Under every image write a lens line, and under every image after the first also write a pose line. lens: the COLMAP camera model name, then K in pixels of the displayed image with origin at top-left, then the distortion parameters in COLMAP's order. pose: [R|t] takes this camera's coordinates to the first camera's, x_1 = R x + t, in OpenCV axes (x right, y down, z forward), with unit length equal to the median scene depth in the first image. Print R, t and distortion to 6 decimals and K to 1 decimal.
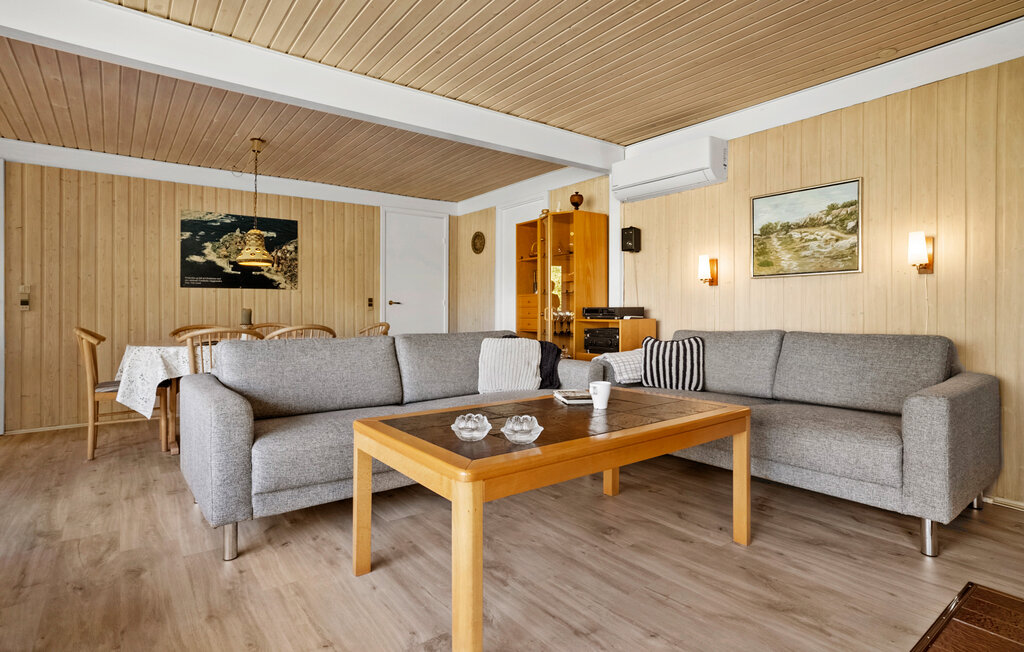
lens RADIAL K [[525.2, 0, 508.0], [0, 525.2, 307.6], [0, 0, 1]] dist [0.001485, 0.000535]
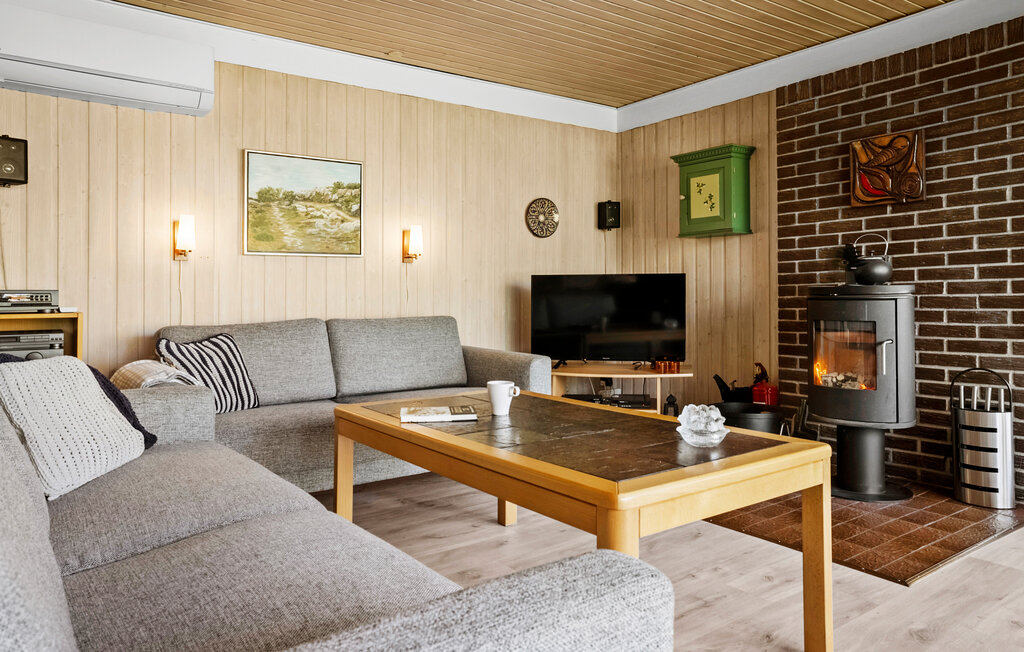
lens RADIAL K [[686.7, 0, 509.1], [0, 686.7, 295.1], [0, 0, 1]] dist [0.003384, 0.001877]
pose [[0.027160, 0.008586, 0.999594, -0.564966], [0.006005, 0.999944, -0.008752, 0.015893], [-0.999613, 0.006241, 0.027107, 0.630652]]
